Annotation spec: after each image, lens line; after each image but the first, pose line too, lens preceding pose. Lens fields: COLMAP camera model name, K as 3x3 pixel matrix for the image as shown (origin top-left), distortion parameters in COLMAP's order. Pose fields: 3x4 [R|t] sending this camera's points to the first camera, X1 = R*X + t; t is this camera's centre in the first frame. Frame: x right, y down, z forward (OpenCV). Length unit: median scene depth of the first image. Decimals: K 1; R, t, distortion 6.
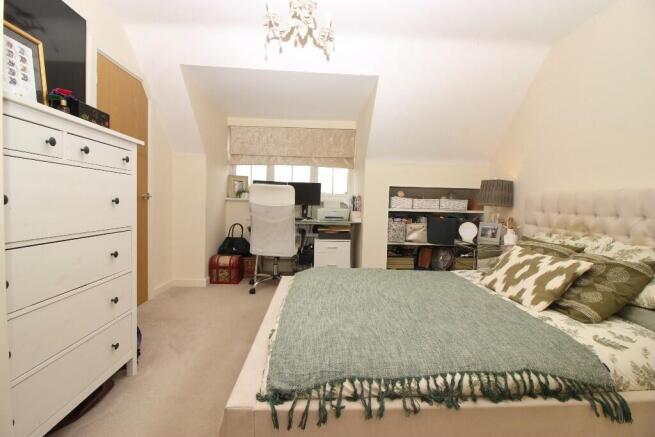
lens RADIAL K [[302.3, 0, 326.8], [0, 302.3, 214.4], [0, 0, 1]] dist [-0.017862, -0.001258]
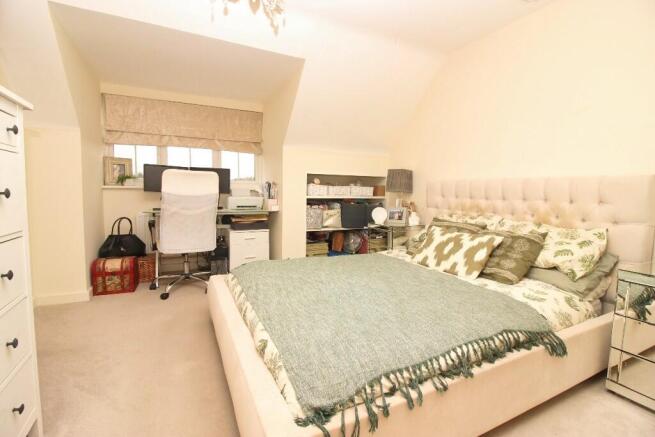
lens RADIAL K [[301.2, 0, 328.6], [0, 301.2, 210.9], [0, 0, 1]] dist [-0.018944, -0.000726]
pose [[0.917158, -0.036877, 0.396813, -0.160941], [0.023160, 0.998959, 0.039304, -0.008537], [-0.397850, -0.026858, 0.917057, 0.070340]]
